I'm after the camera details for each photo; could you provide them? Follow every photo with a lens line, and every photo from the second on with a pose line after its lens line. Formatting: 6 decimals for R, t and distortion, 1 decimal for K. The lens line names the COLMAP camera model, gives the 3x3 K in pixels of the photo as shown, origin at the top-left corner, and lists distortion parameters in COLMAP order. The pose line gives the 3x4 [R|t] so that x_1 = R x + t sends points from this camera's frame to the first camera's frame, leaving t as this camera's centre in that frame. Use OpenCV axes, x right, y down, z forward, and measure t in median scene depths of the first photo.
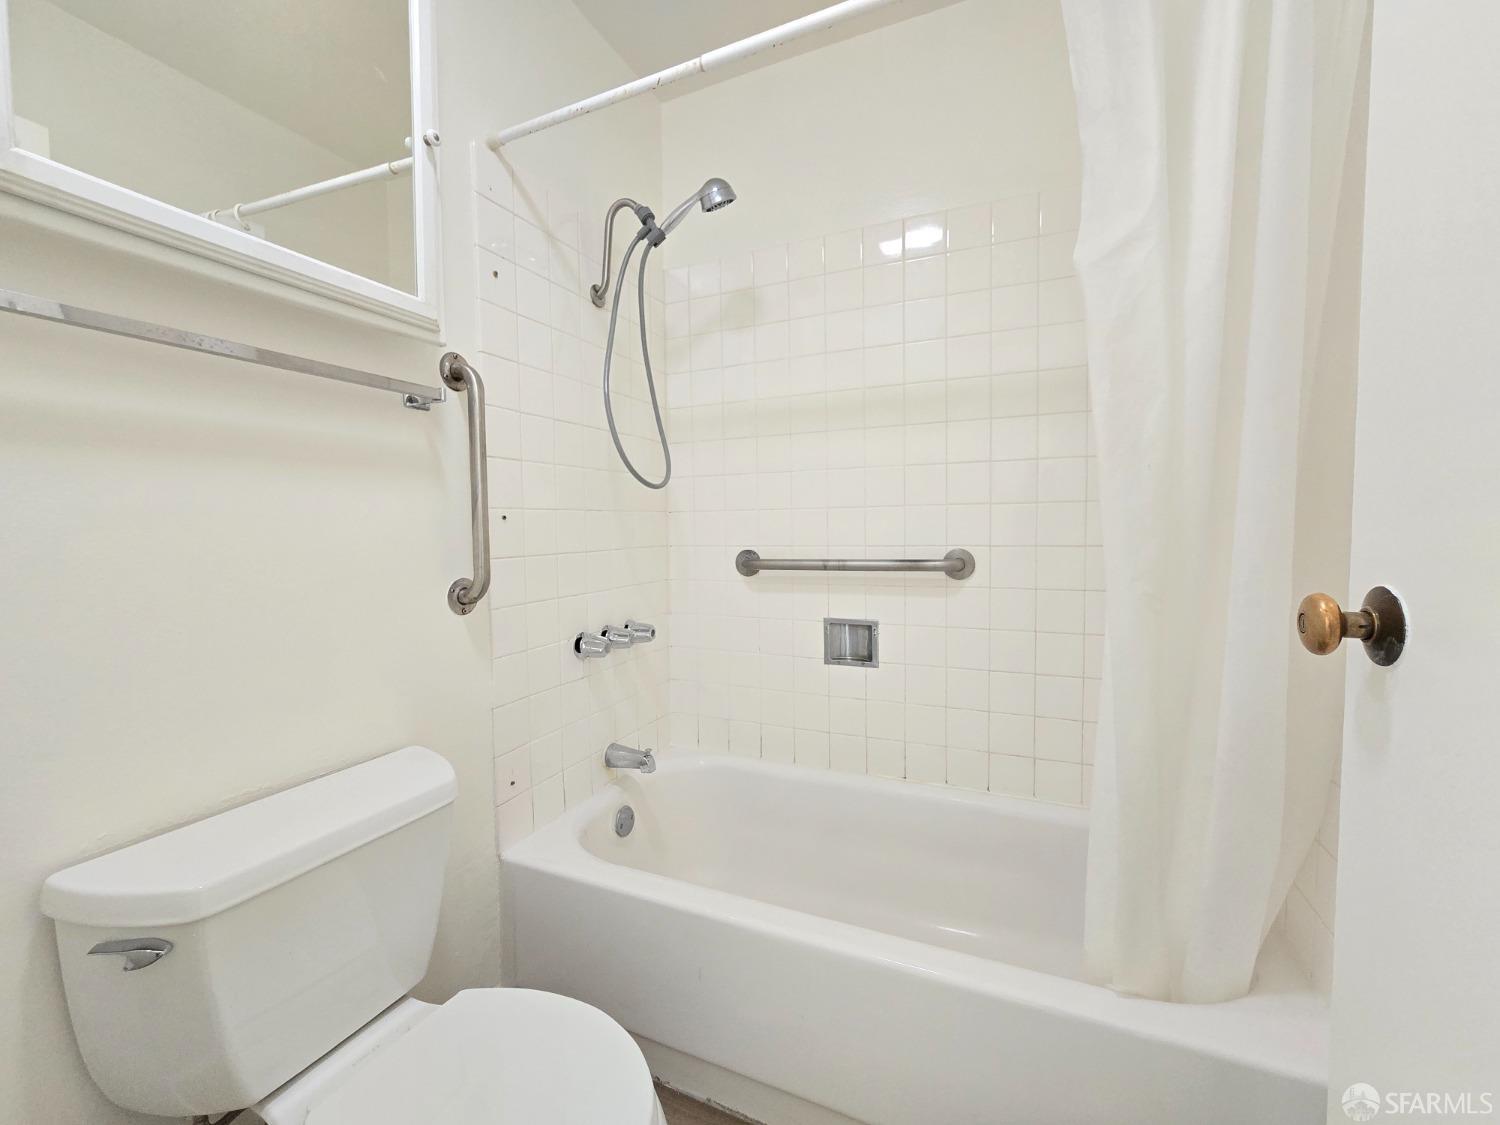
lens RADIAL K [[618.0, 0, 750.0], [0, 618.0, 562.5], [0, 0, 1]] dist [-0.019148, -0.000261]
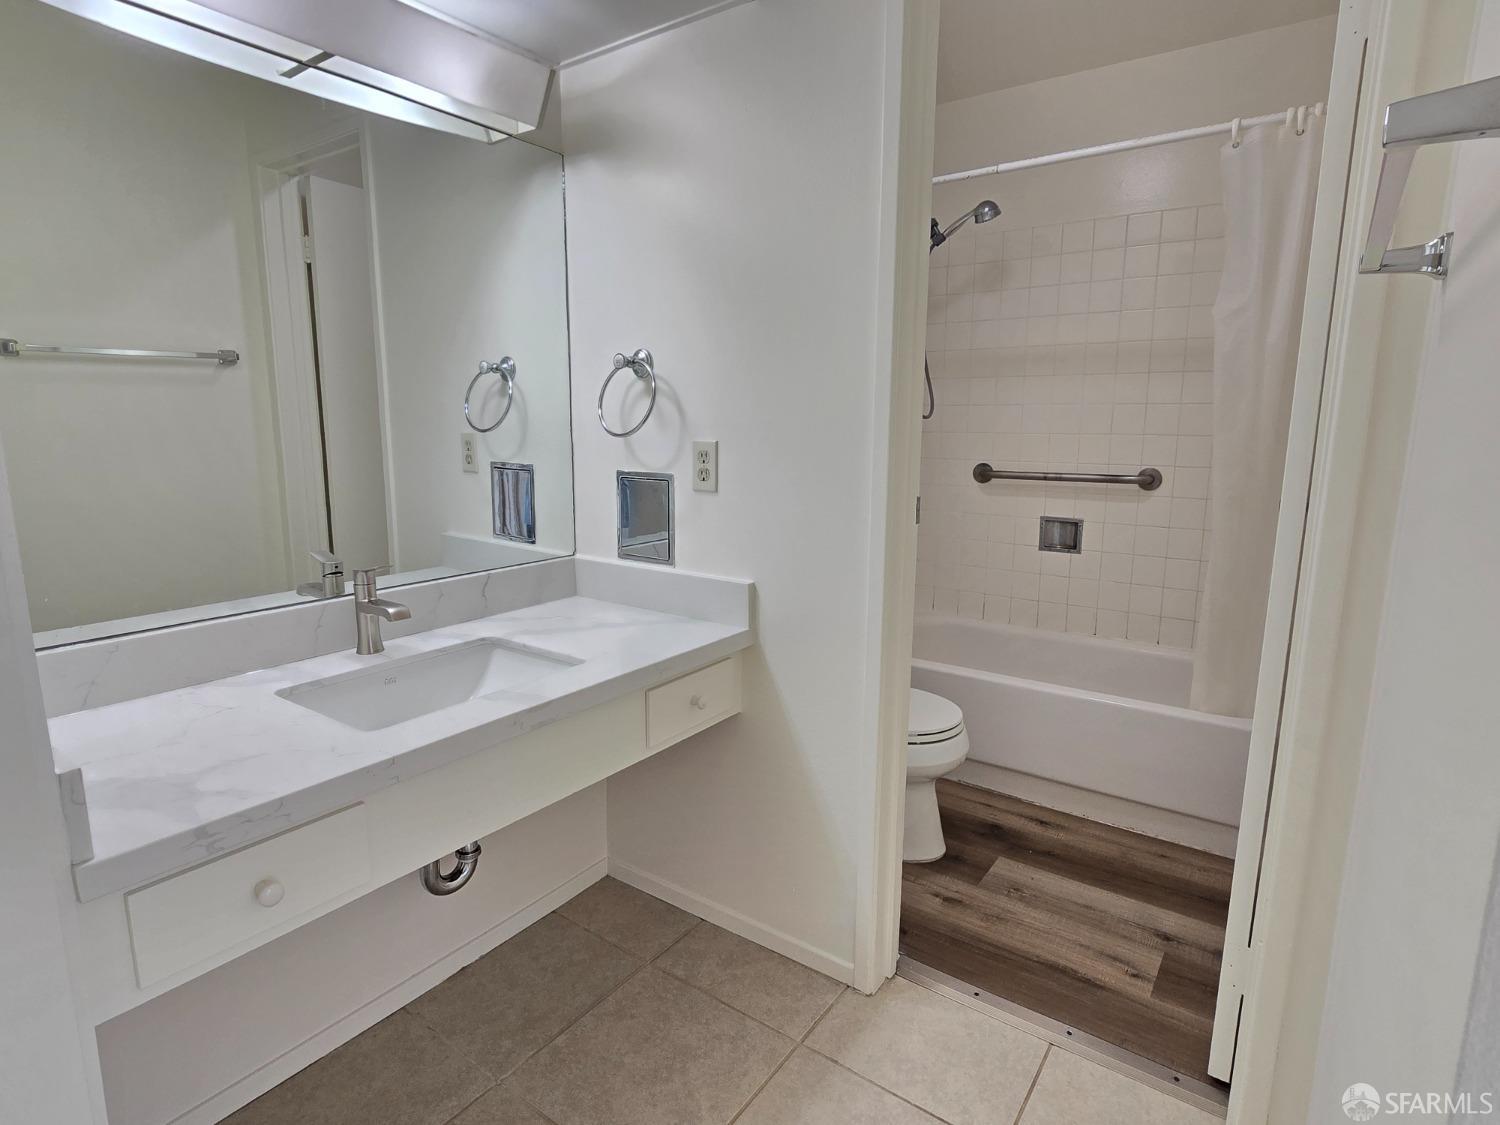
lens RADIAL K [[794.4, 0, 750.0], [0, 794.4, 562.5], [0, 0, 1]] dist [-0.003489, -0.000450]
pose [[0.980549, 0.050754, -0.189600, -0.175065], [-0.026982, 0.991674, 0.125917, -0.010836], [0.194412, -0.118352, 0.973754, -0.852200]]
